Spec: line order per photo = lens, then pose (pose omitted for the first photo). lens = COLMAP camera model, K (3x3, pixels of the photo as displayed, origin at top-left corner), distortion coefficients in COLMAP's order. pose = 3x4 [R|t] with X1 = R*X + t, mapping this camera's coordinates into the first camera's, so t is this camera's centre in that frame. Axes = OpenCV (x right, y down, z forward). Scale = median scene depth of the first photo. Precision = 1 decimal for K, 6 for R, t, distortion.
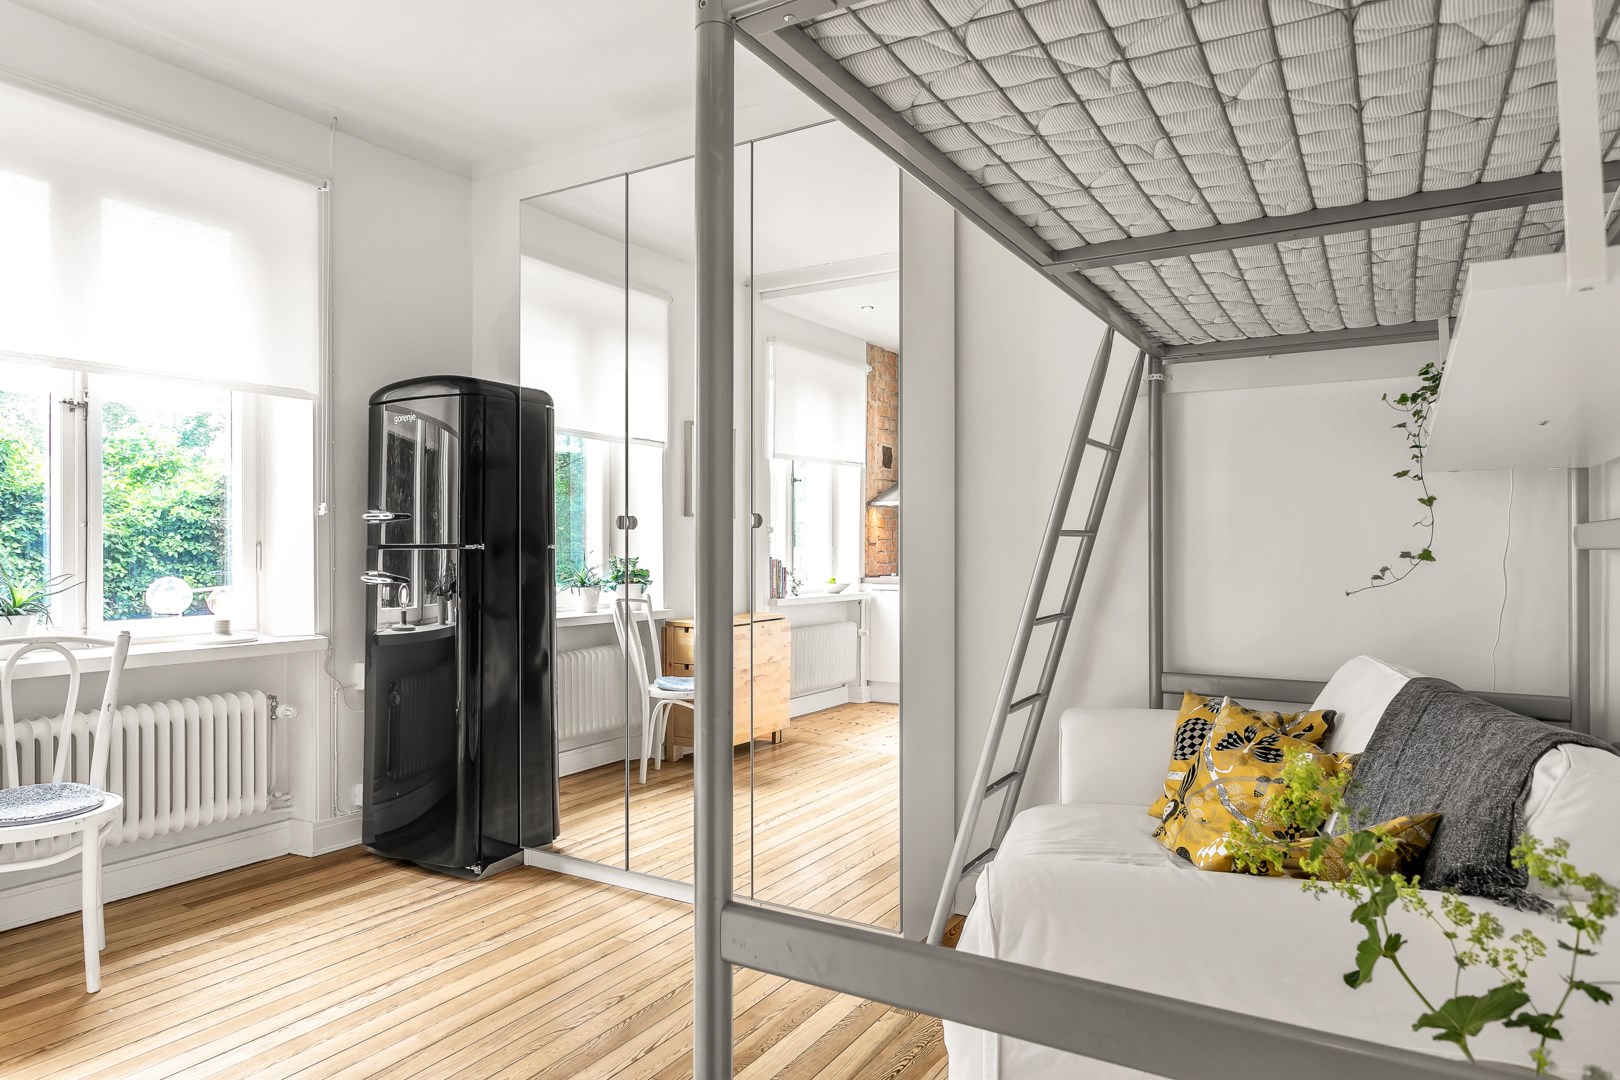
lens RADIAL K [[959.9, 0, 810.0], [0, 959.9, 540.0], [0, 0, 1]] dist [-0.006001, 0.000396]
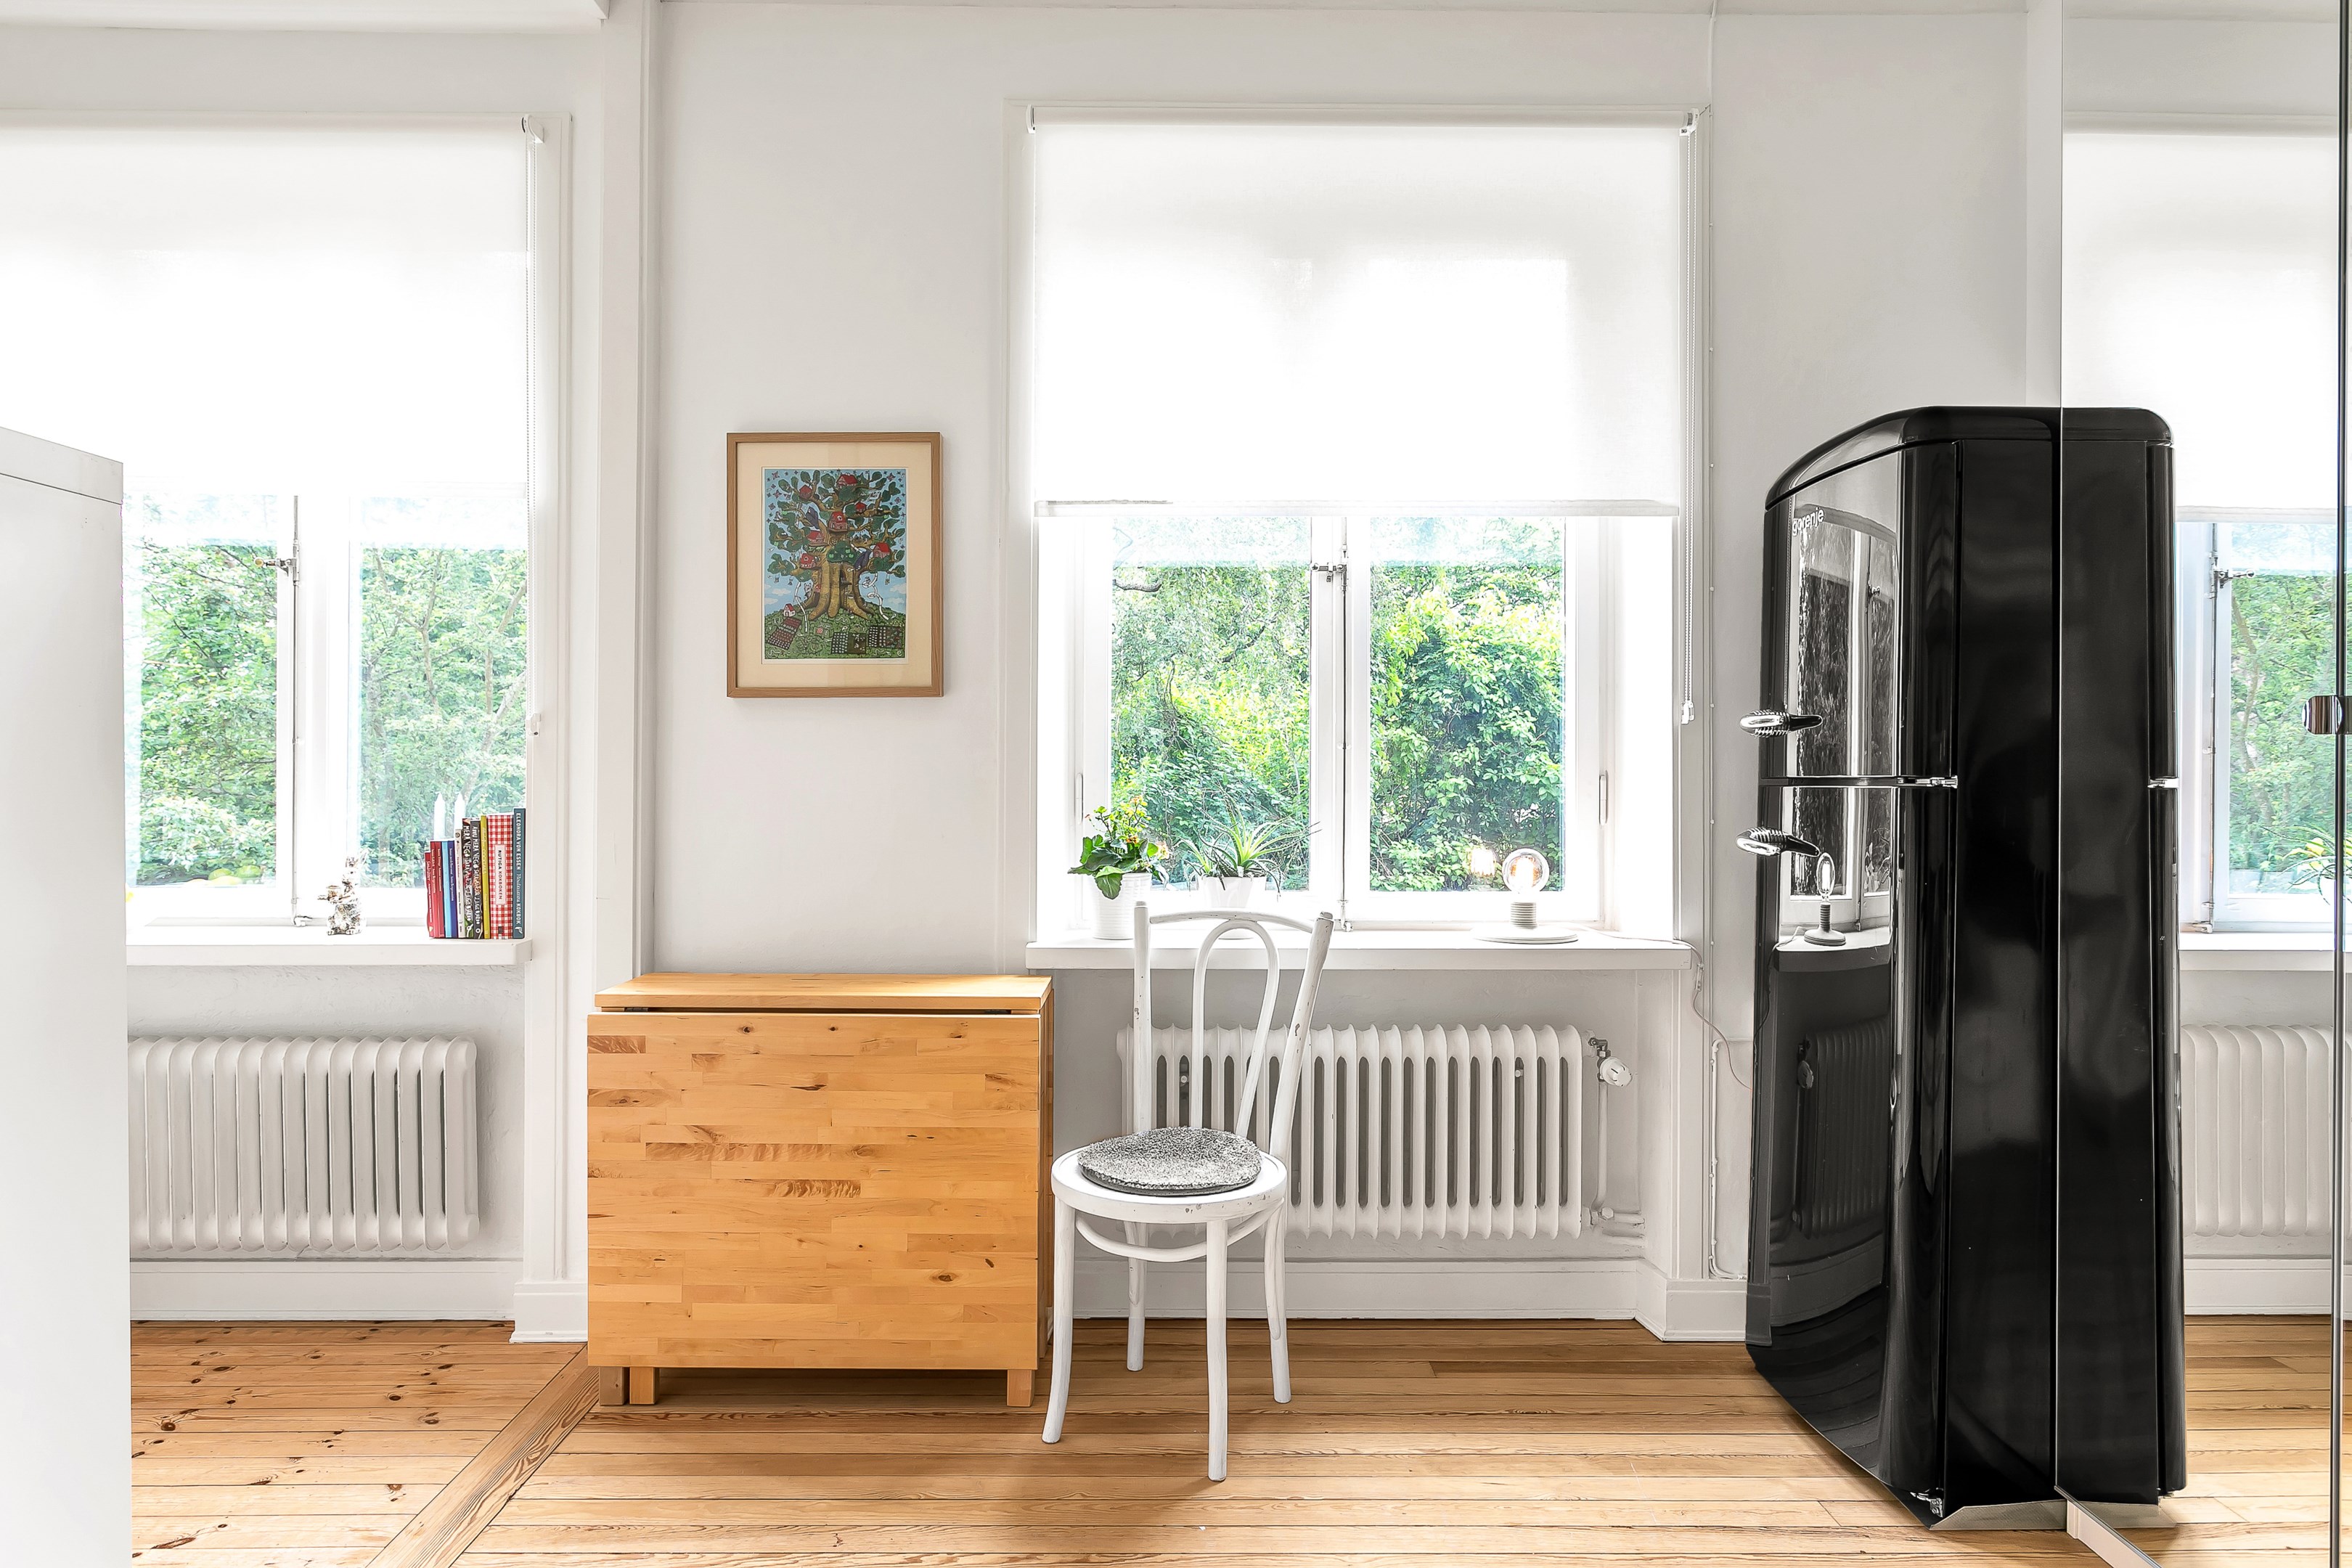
lens RADIAL K [[1393.6, 0, 1176.0], [0, 1393.6, 784.0], [0, 0, 1]] dist [-0.006001, 0.000396]
pose [[0.532878, 0.004938, -0.846178, 0.010948], [-0.000299, 0.999984, 0.005647, 0.004464], [0.846192, -0.002756, 0.532871, 0.348173]]
